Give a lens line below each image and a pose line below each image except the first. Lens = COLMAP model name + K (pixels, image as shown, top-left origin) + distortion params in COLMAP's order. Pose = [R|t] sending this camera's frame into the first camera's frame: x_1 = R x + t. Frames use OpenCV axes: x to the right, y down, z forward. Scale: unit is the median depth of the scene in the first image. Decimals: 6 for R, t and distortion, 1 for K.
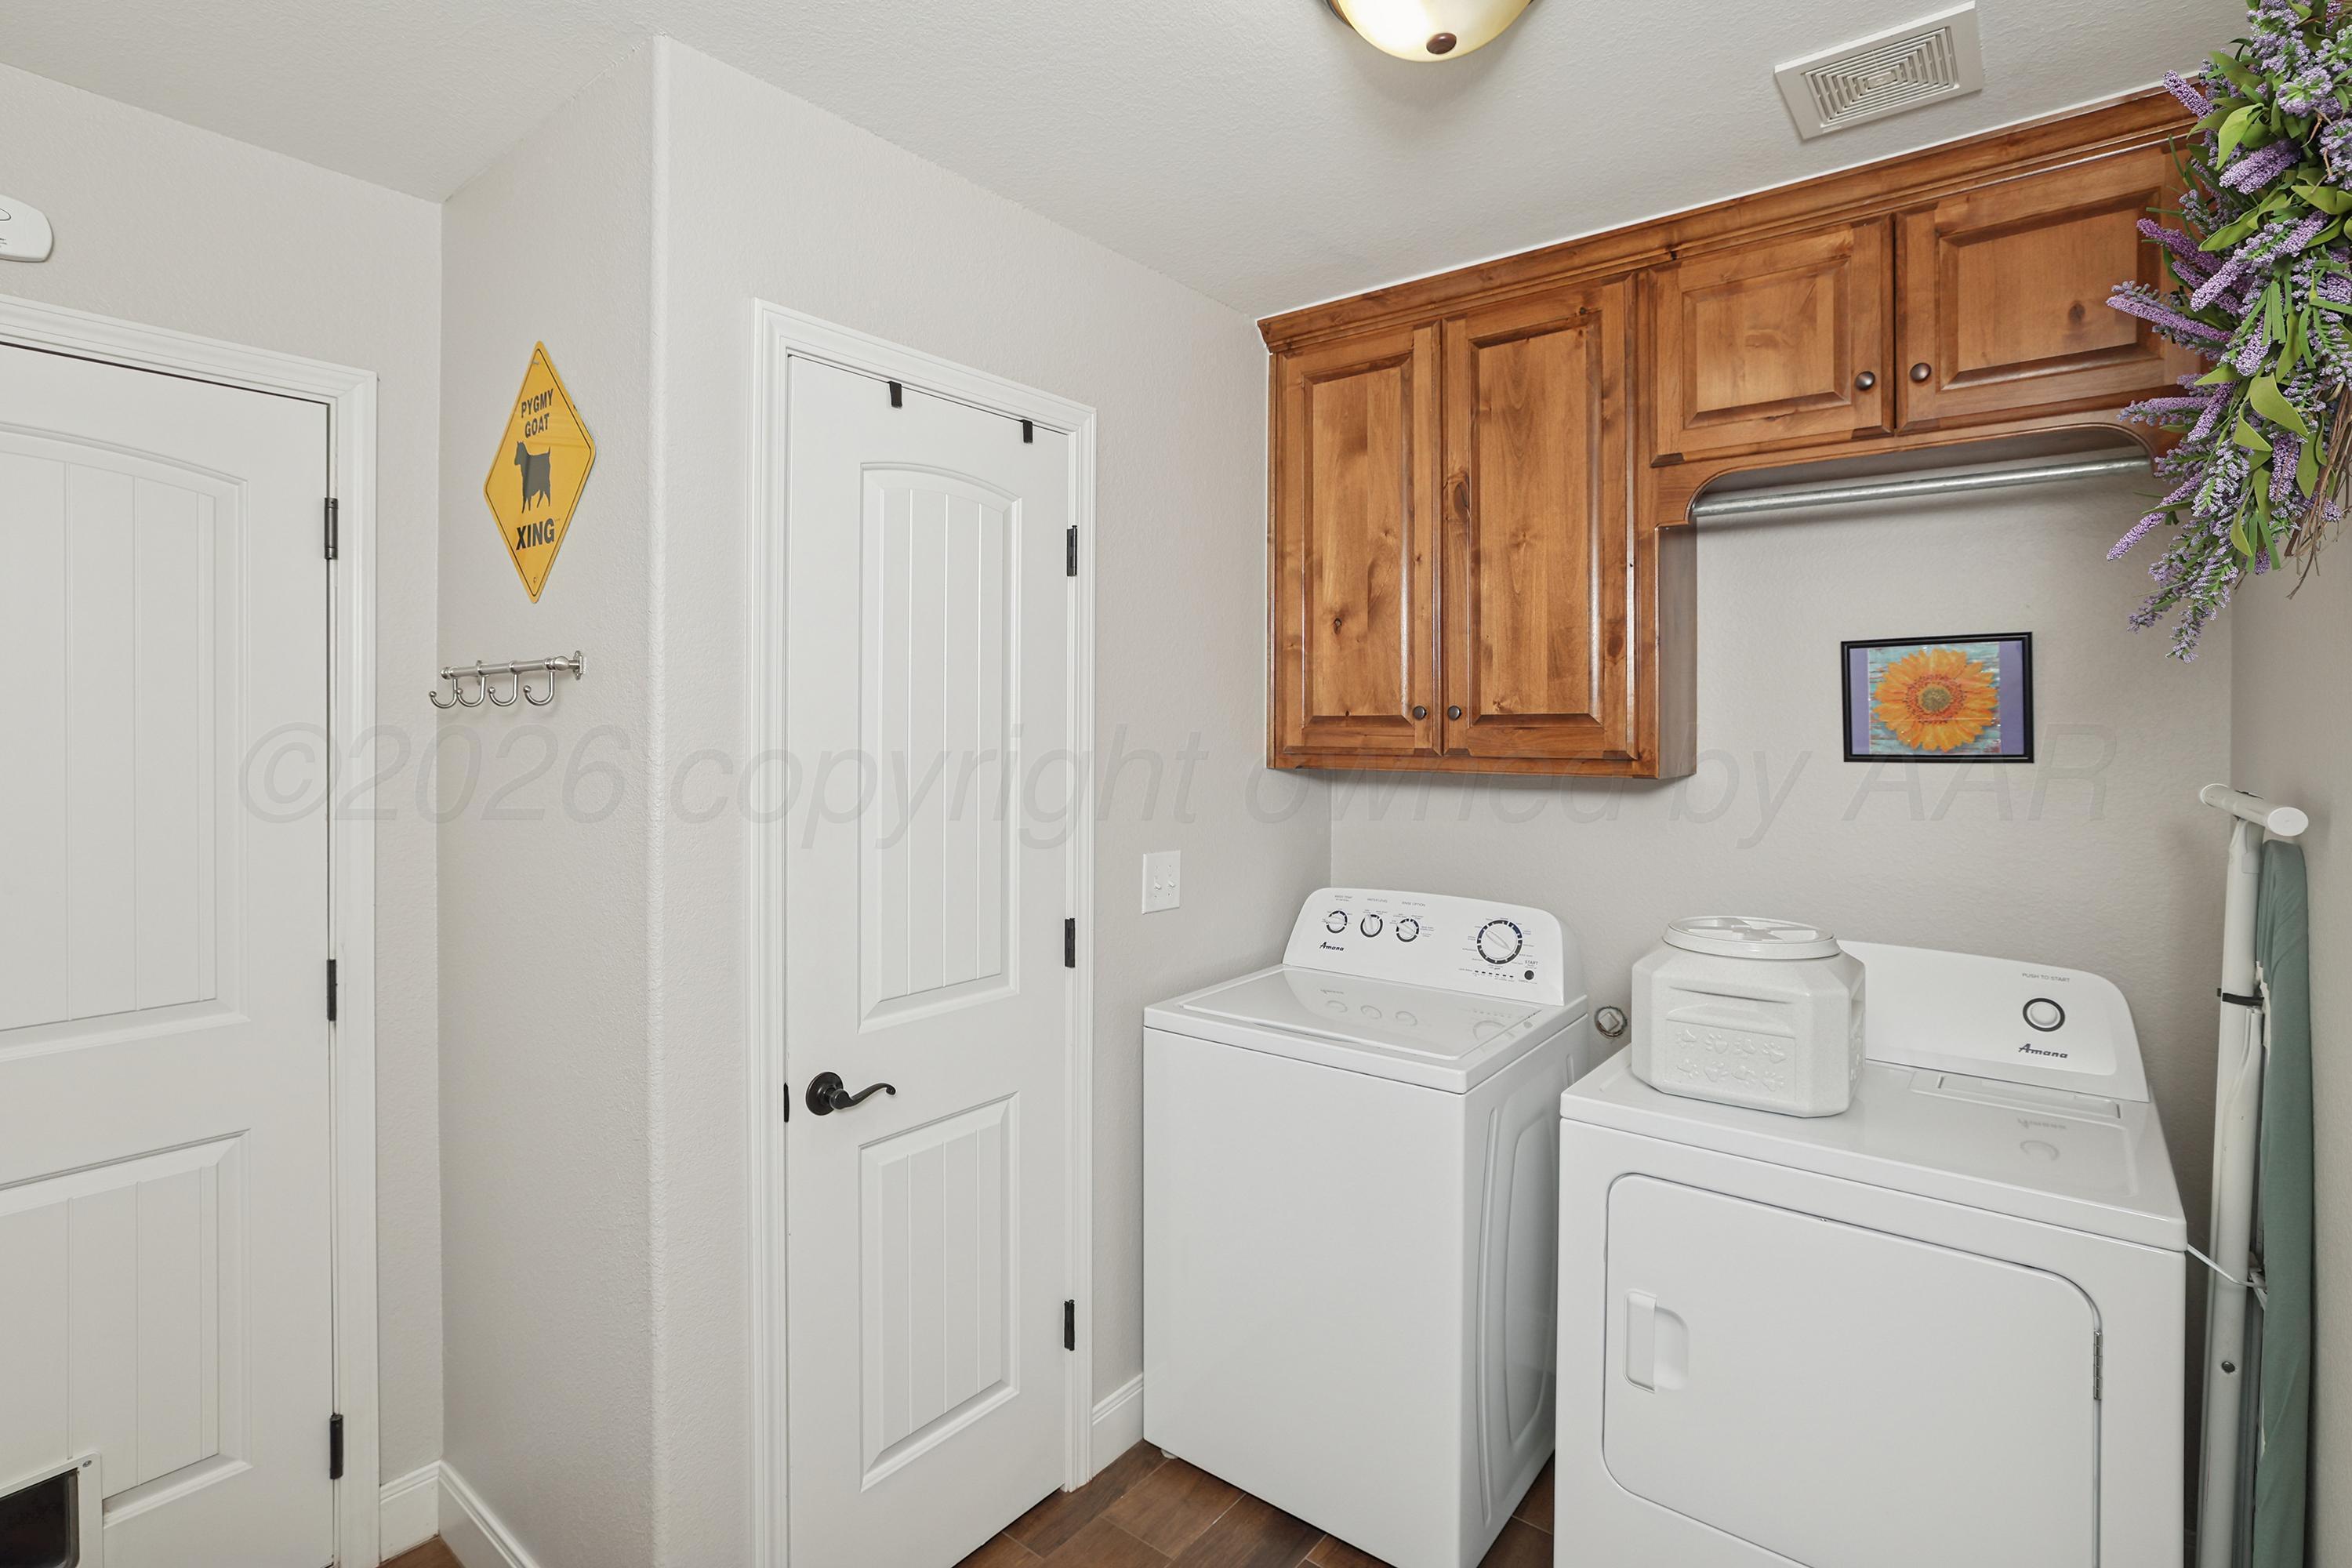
lens RADIAL K [[1152.1, 0, 1174.2], [0, 1152.1, 725.1], [0, 0, 1]] dist [-0.011005, 0.017942]
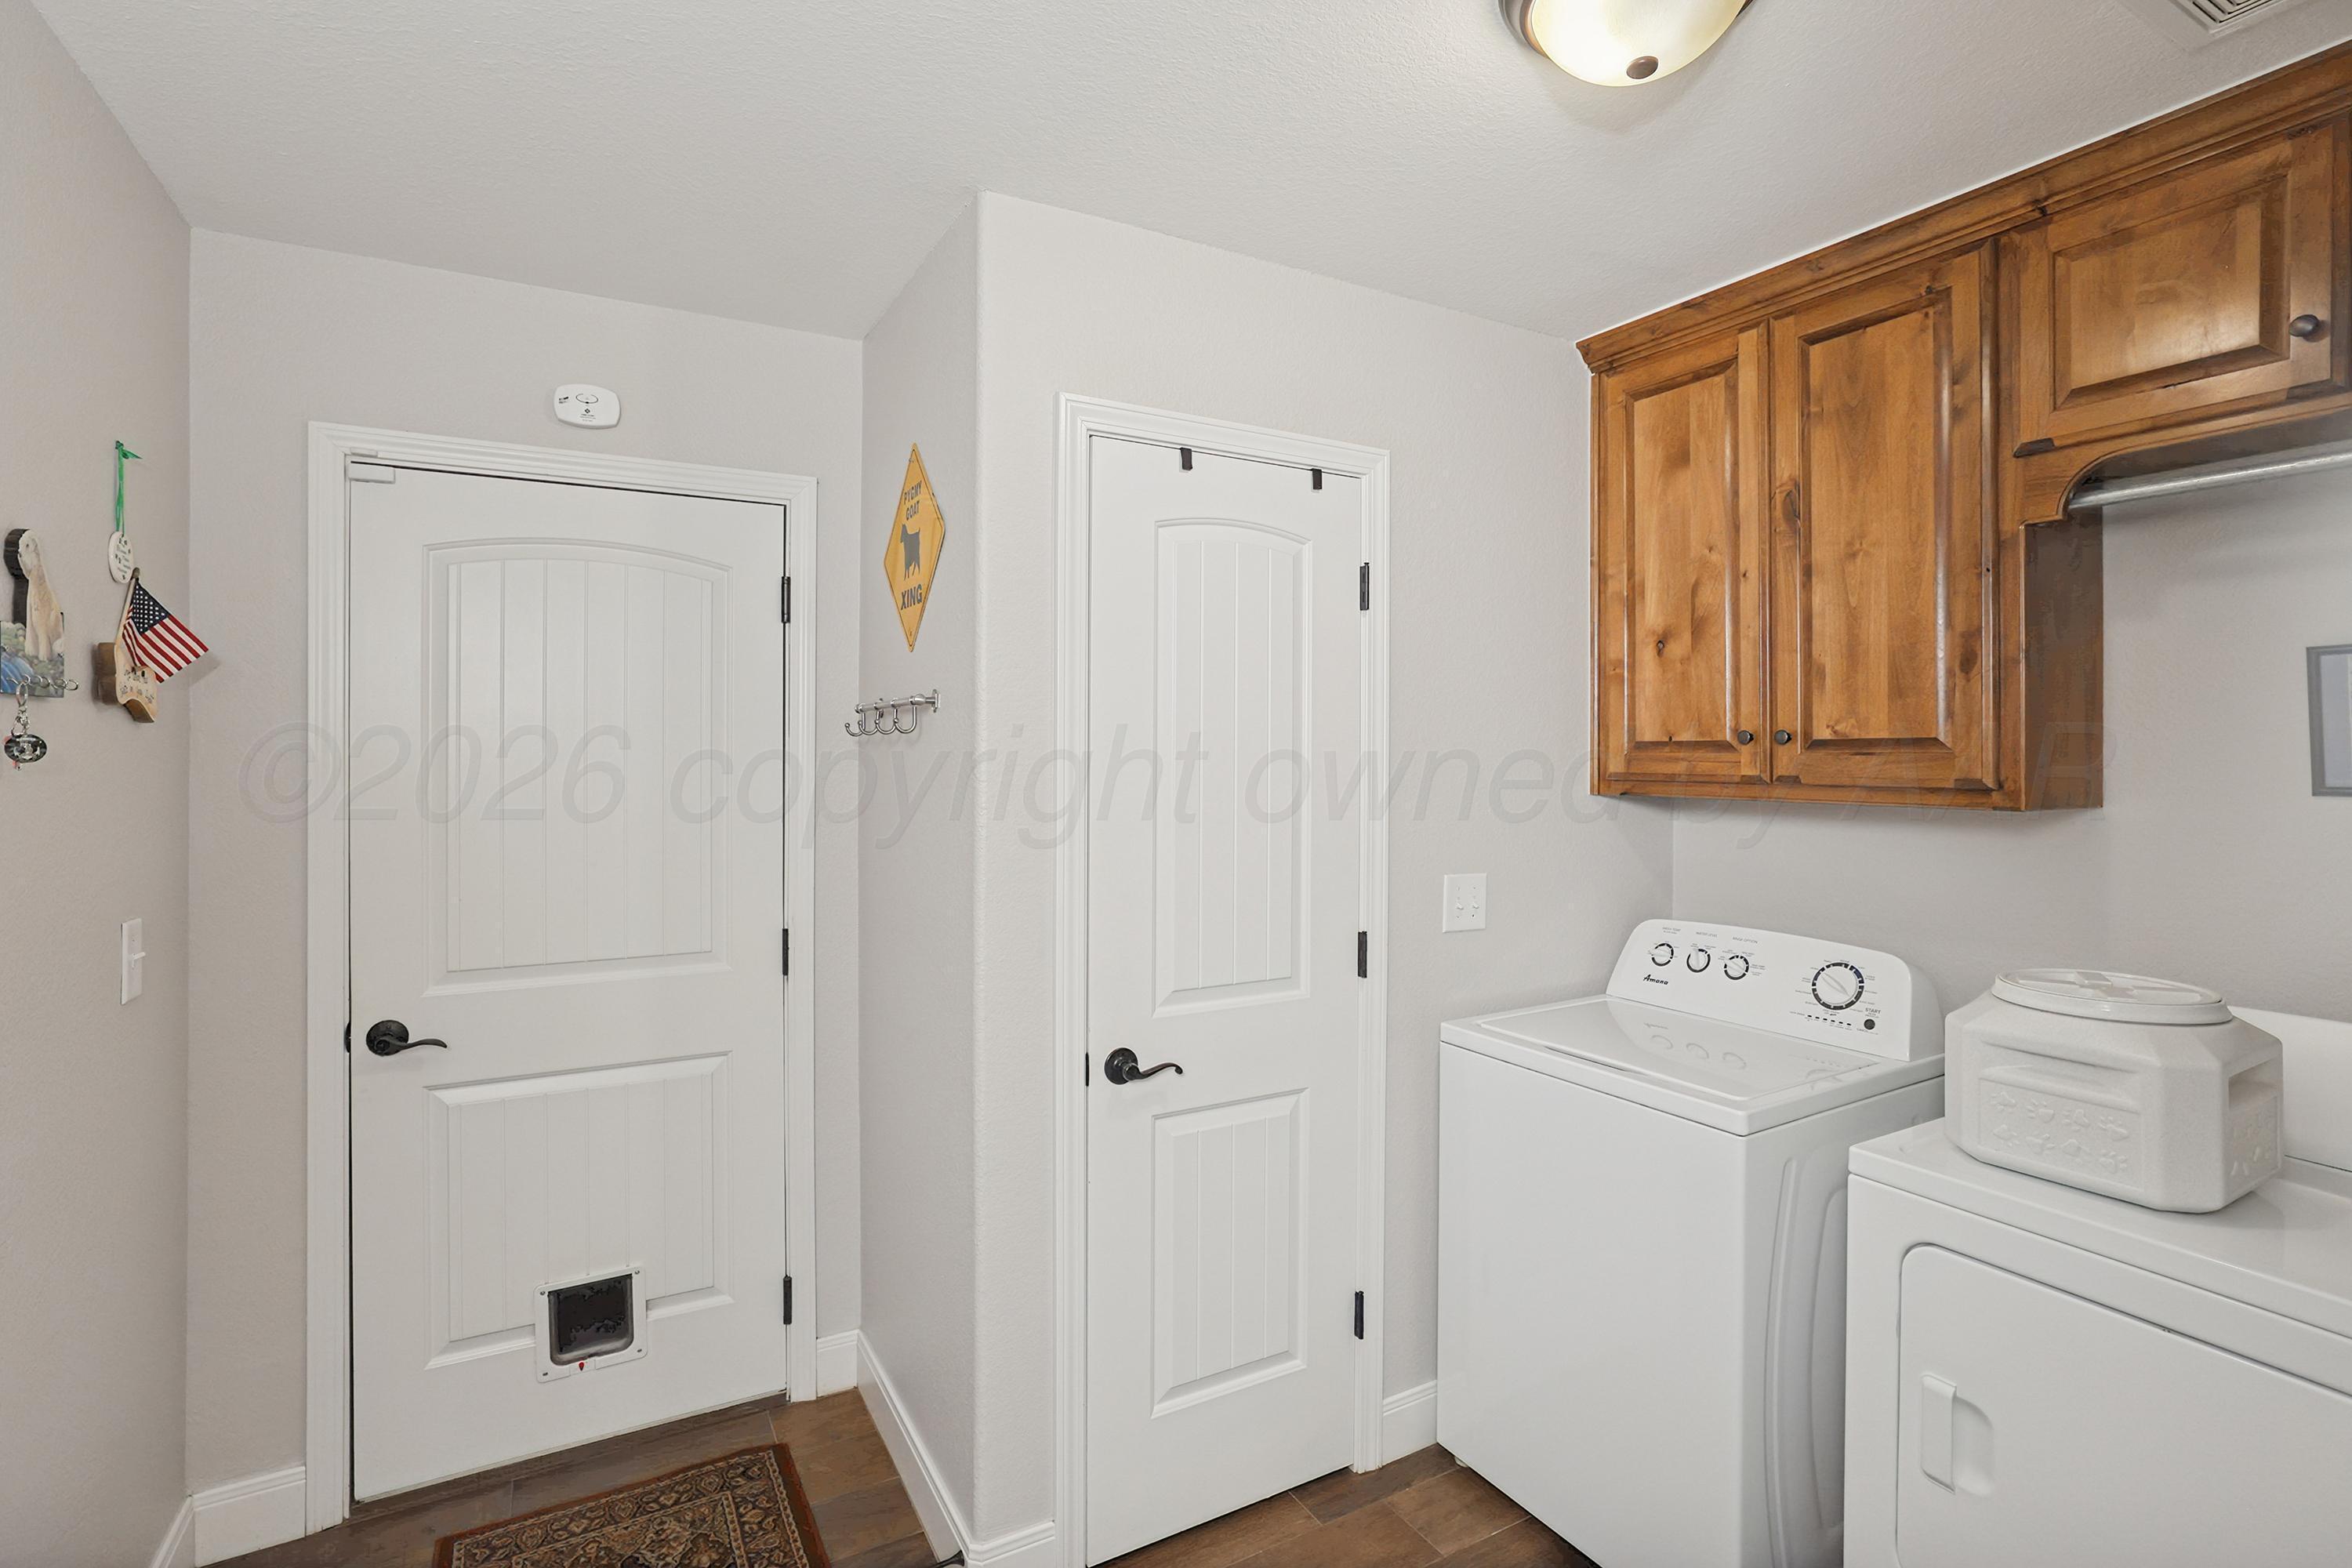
lens RADIAL K [[1131.1, 0, 1181.0], [0, 1131.1, 747.4], [0, 0, 1]] dist [-0.000897, 0.022528]
pose [[0.935468, -0.000444, -0.353411, 0.121207], [-0.001272, 0.999989, -0.004623, 0.002524], [0.353409, 0.004774, 0.935457, -0.038262]]
